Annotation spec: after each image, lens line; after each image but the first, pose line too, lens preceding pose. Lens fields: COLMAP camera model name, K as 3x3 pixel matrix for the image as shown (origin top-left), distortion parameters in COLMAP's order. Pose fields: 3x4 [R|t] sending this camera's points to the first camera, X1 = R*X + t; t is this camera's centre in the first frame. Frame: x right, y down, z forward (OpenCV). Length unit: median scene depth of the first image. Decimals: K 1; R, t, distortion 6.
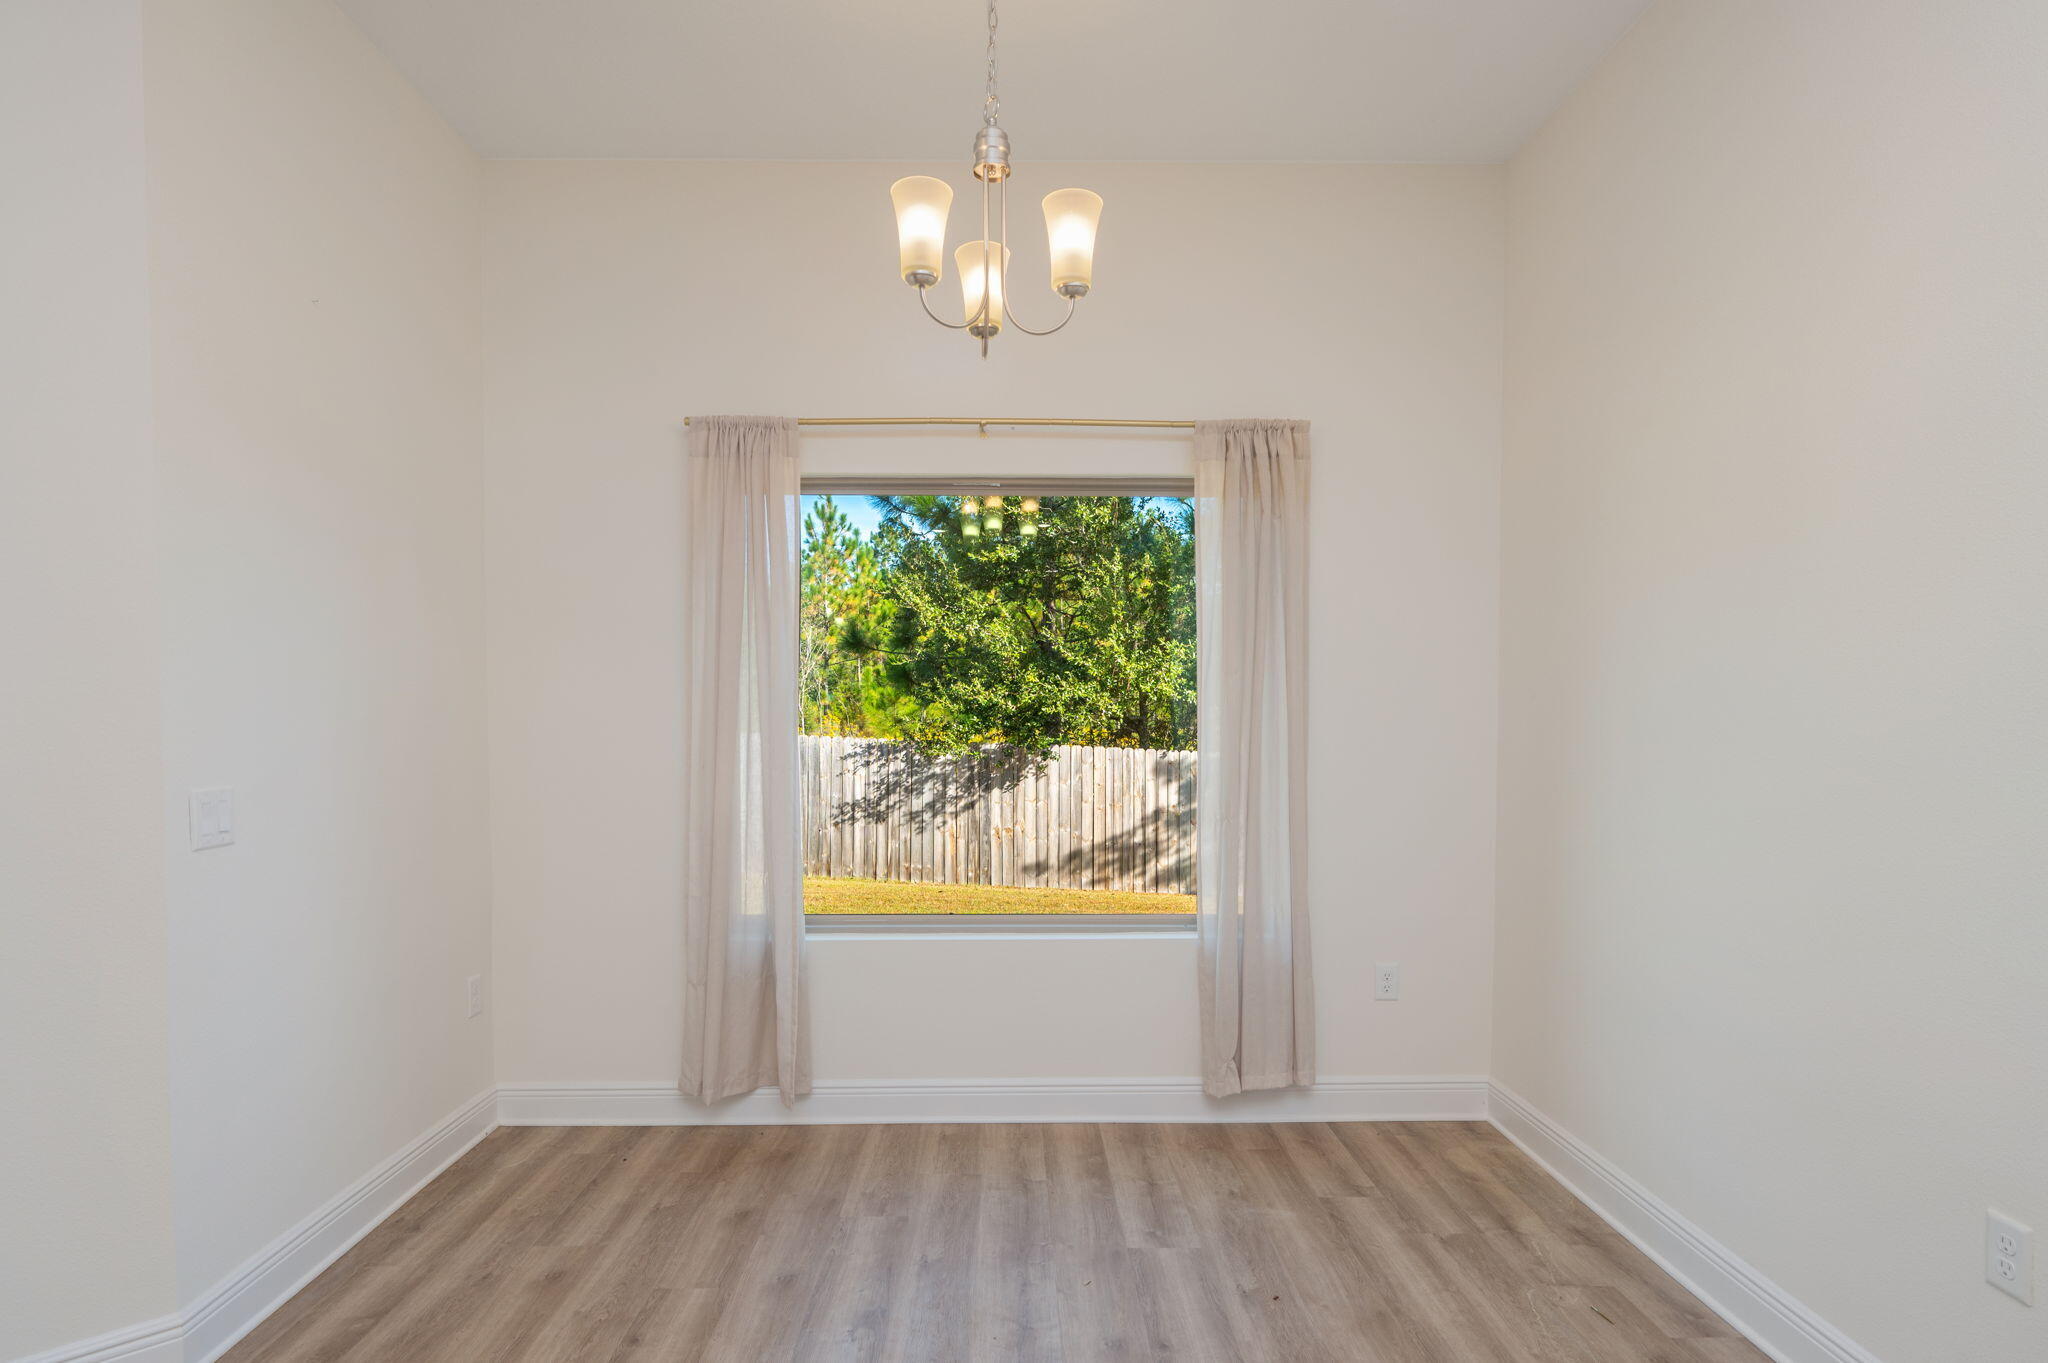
lens RADIAL K [[1072.2, 0, 1020.7], [0, 1072.2, 741.1], [0, 0, 1]] dist [-0.001745, -0.000158]
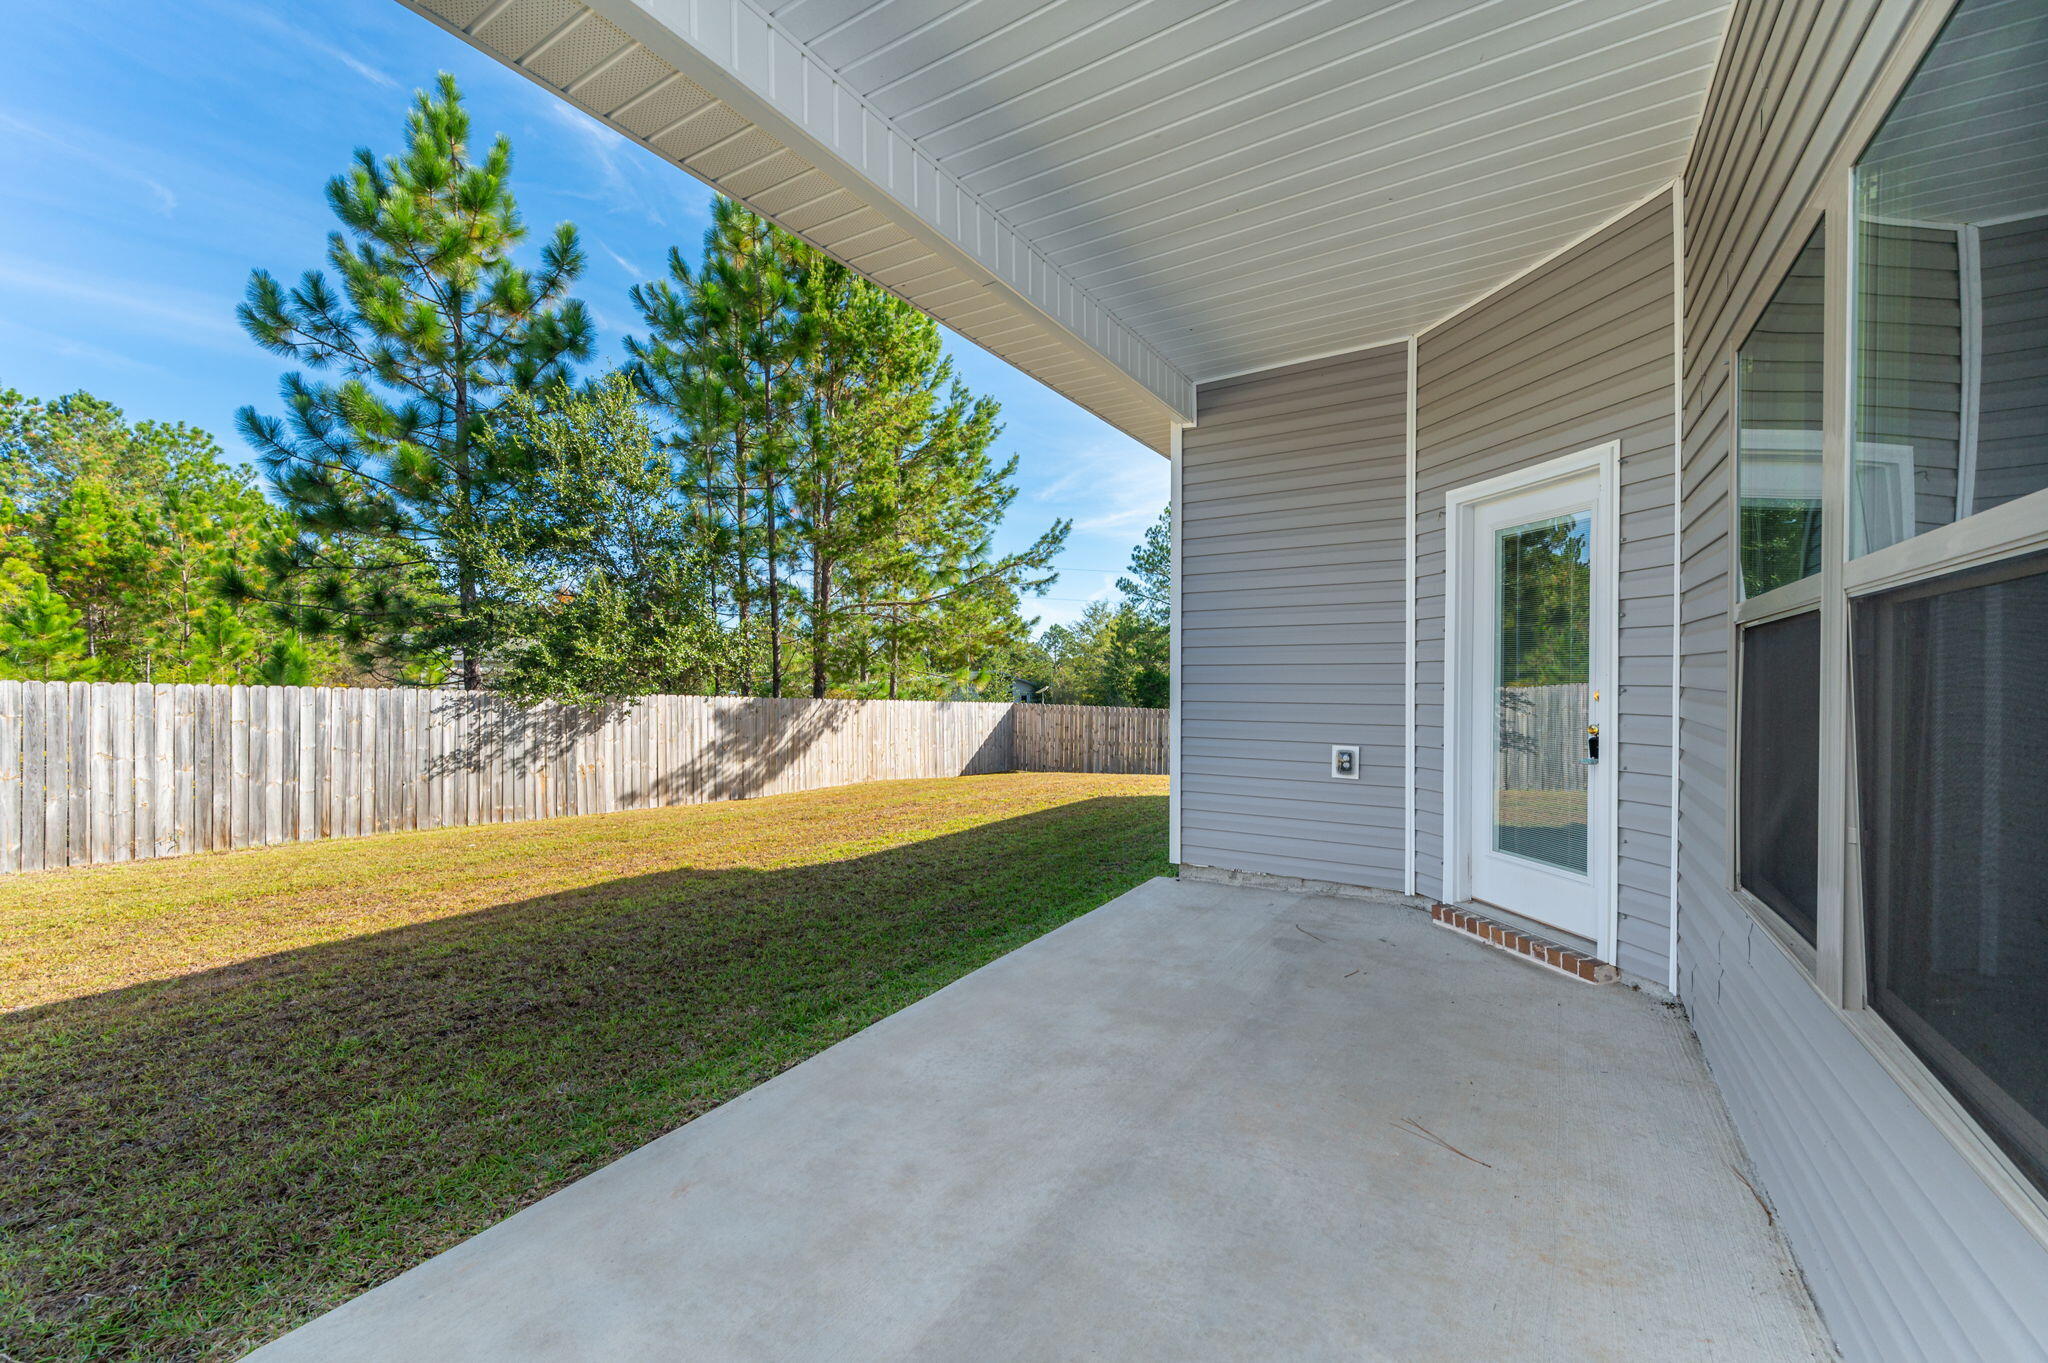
lens RADIAL K [[809.2, 0, 1025.0], [0, 809.2, 686.0], [0, 0, 1]] dist [-0.002219, -0.000242]
pose [[0.553647, -0.007493, 0.832718, -0.493188], [0.022475, 0.999730, -0.005947, 0.009705], [-0.832448, 0.022008, 0.553666, 0.102971]]
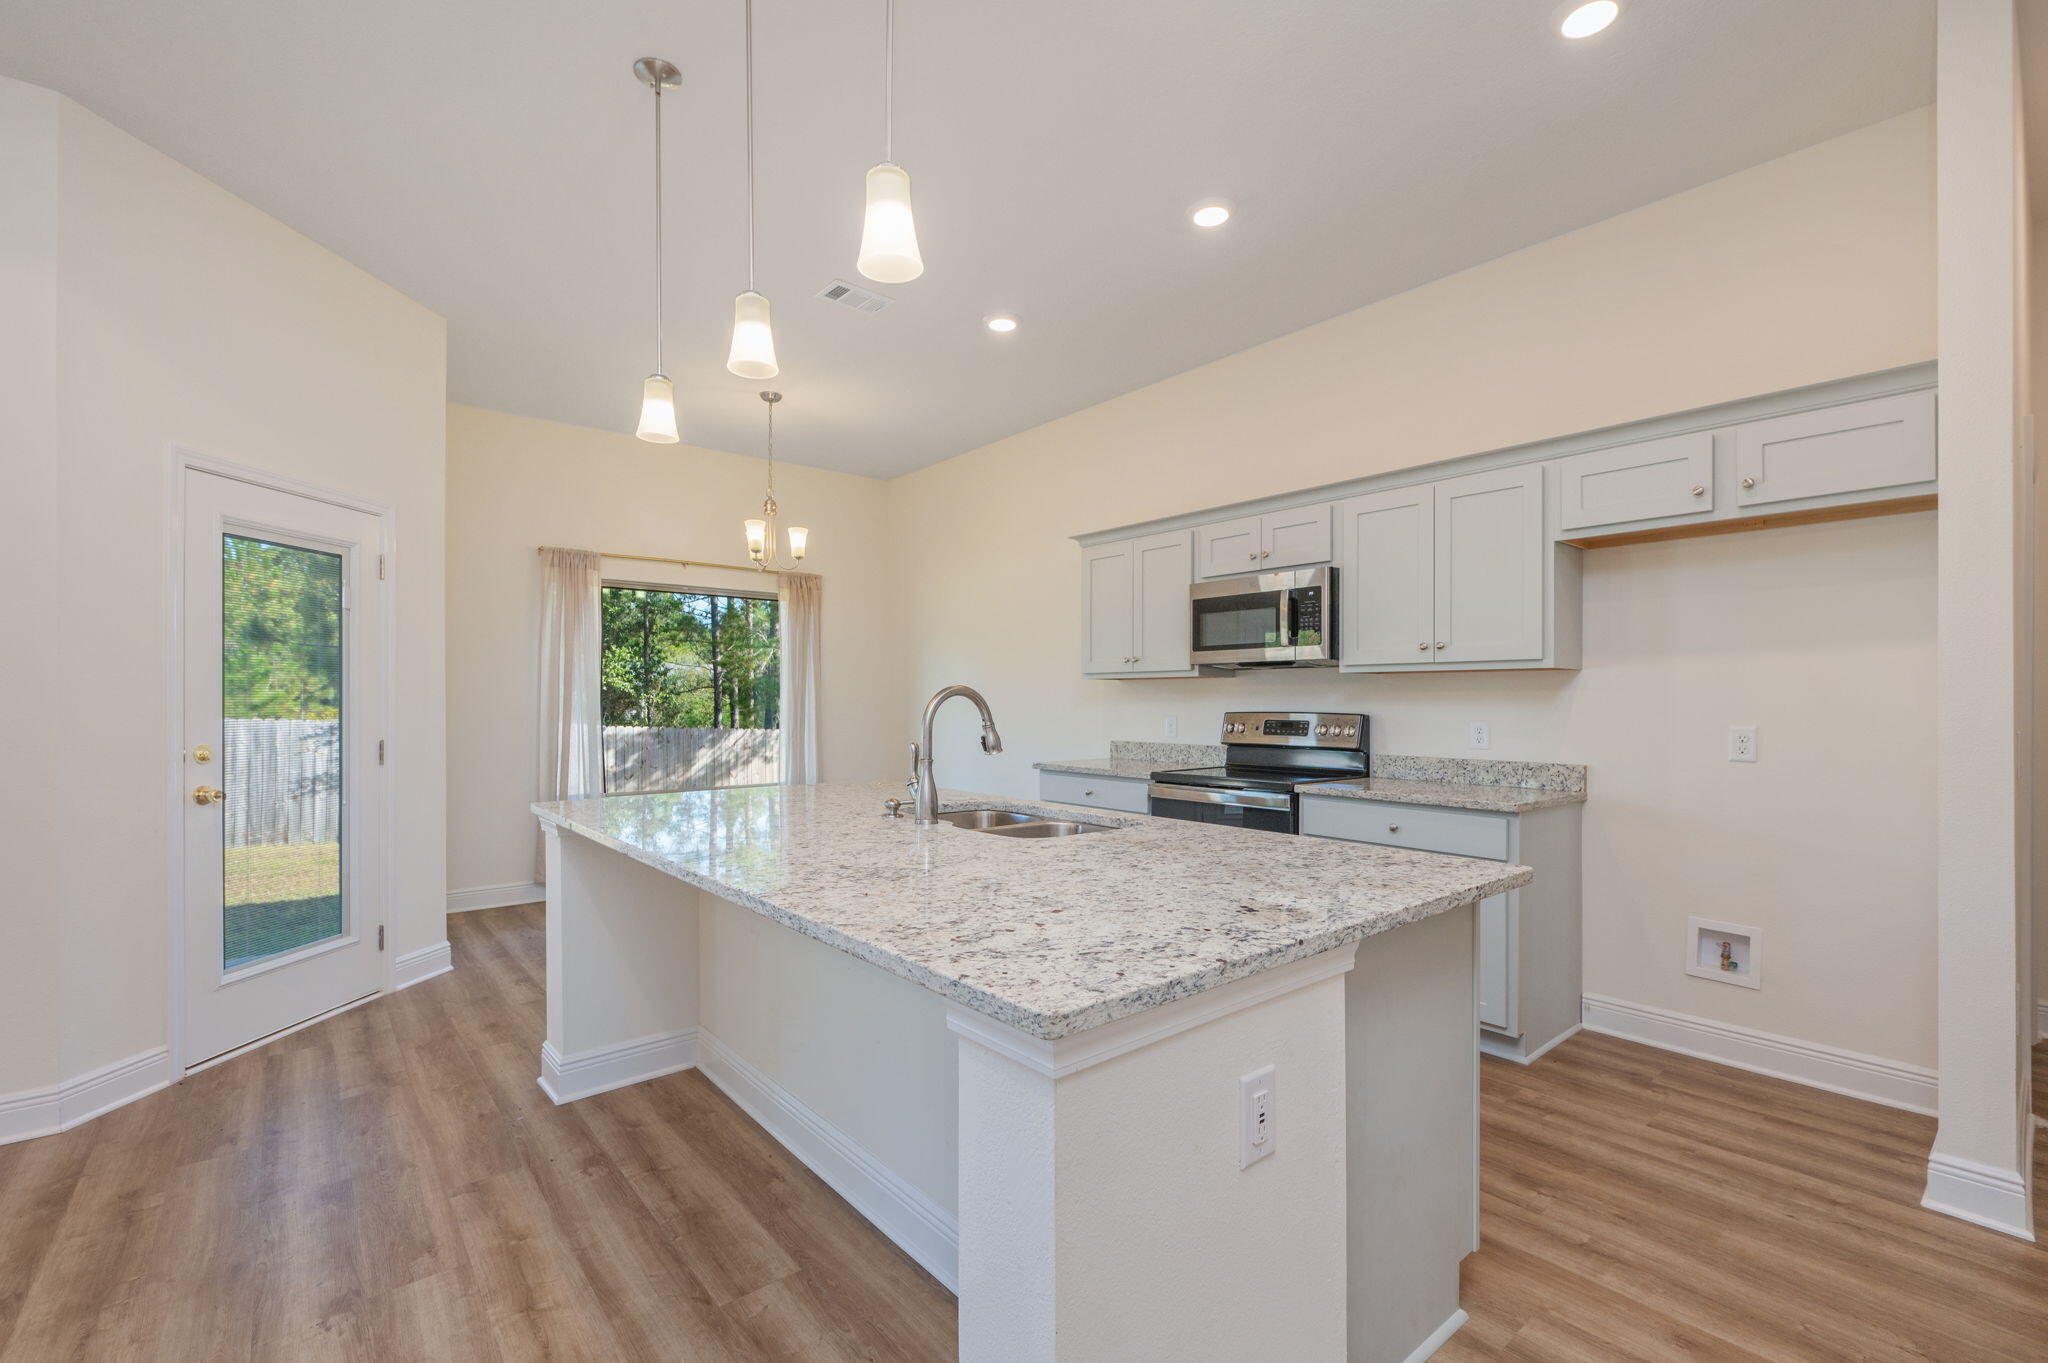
lens RADIAL K [[880.7, 0, 1023.9], [0, 880.7, 702.6], [0, 0, 1]] dist [-0.007571, 0.002779]
pose [[0.778090, -0.000676, 0.628152, -0.155019], [0.016883, 0.999661, -0.019837, 0.009537], [-0.627925, 0.026040, 0.777838, -0.205589]]
